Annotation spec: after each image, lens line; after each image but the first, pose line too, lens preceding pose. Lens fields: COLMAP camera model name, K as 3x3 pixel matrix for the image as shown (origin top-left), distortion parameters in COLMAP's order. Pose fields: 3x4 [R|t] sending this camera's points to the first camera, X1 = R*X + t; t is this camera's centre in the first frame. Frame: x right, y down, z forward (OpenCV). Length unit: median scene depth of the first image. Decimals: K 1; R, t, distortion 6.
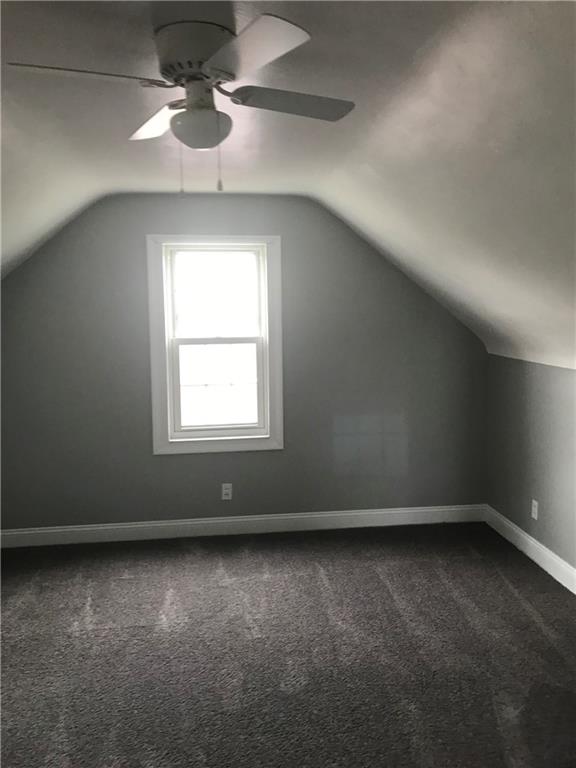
lens RADIAL K [[631.5, 0, 278.6], [0, 631.5, 365.7], [0, 0, 1]] dist [0.055086, -0.030100]
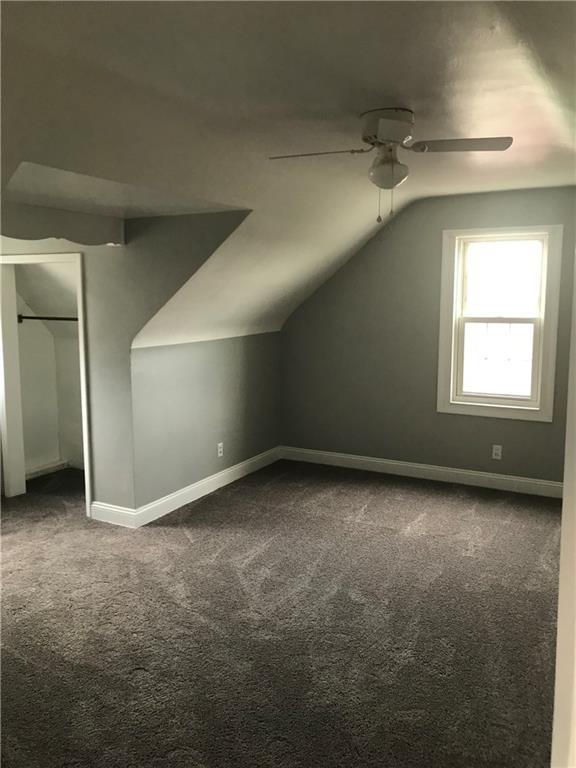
lens RADIAL K [[631.5, 0, 283.5], [0, 631.5, 382.6], [0, 0, 1]] dist [0.055086, -0.030100]
pose [[0.812537, 0.094407, -0.575214, 0.264368], [-0.058857, 0.995042, 0.080171, 0.003232], [0.579930, -0.031287, 0.814065, -0.168440]]
